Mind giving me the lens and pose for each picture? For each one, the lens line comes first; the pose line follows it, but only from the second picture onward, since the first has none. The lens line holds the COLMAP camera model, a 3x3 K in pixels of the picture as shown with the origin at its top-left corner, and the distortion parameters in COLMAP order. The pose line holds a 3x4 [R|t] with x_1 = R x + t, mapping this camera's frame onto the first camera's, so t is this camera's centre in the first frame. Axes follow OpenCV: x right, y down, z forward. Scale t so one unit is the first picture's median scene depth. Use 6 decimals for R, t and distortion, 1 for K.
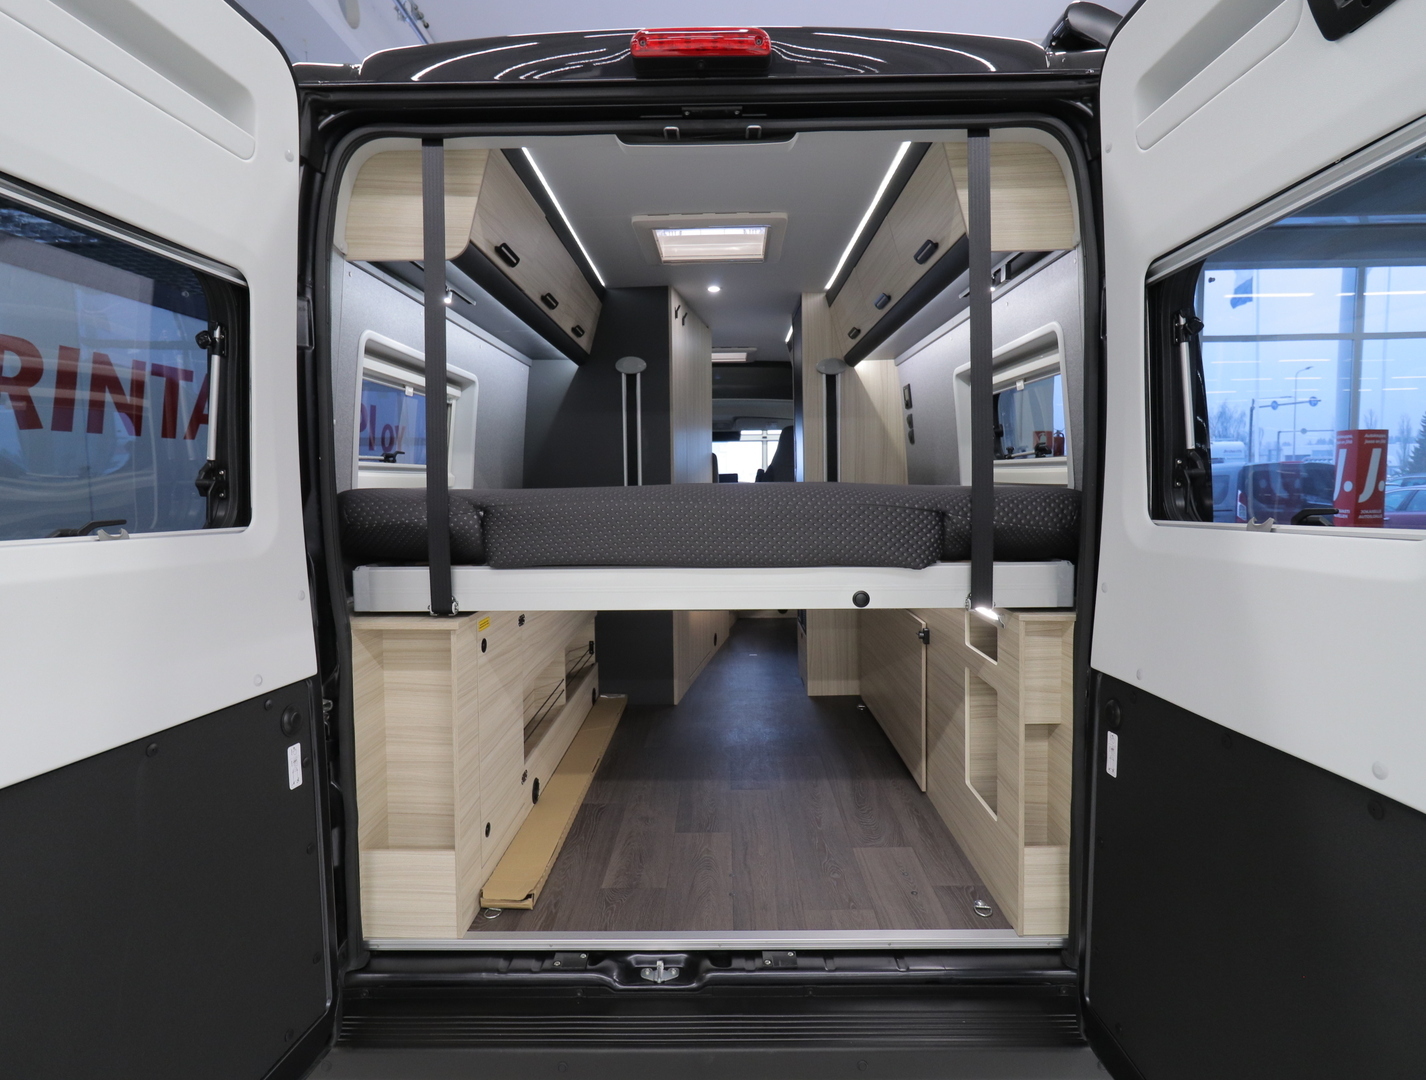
lens RADIAL K [[742.9, 0, 720.9], [0, 742.9, 538.1], [0, 0, 1]] dist [-0.000974, 0.000389]
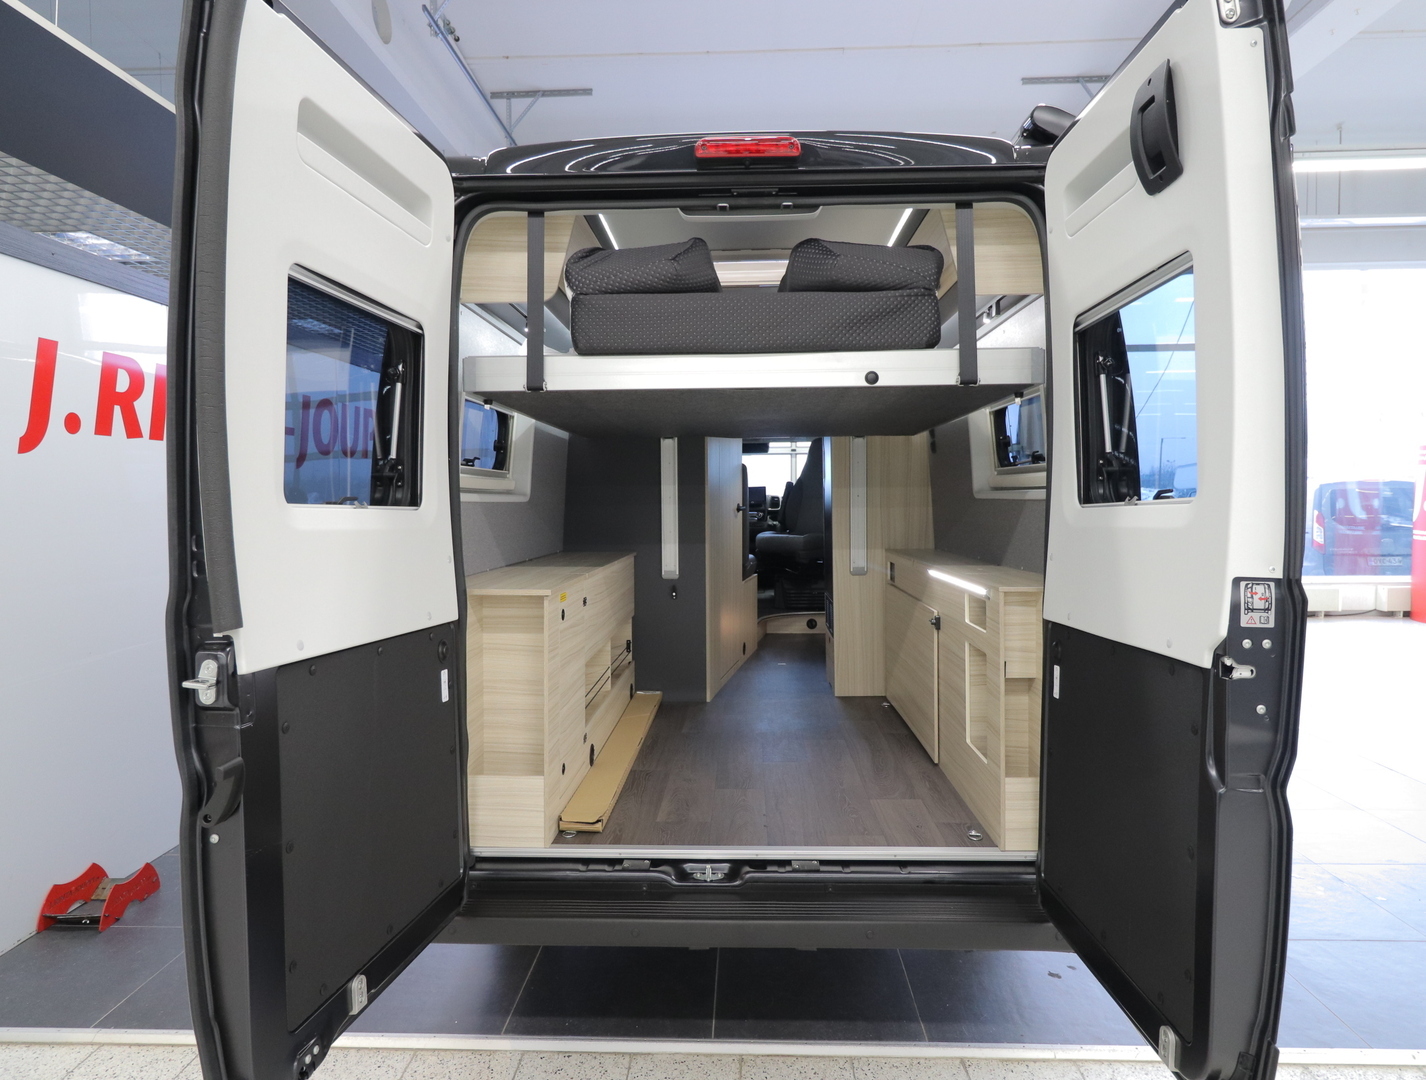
lens RADIAL K [[807.8, 0, 730.4], [0, 807.8, 535.5], [0, 0, 1]] dist [-0.003143, -0.001307]
pose [[0.999812, 0.004839, -0.018784, -0.021748], [-0.005409, 0.999523, -0.030415, 0.056498], [0.018628, 0.030511, 0.999361, -0.338010]]
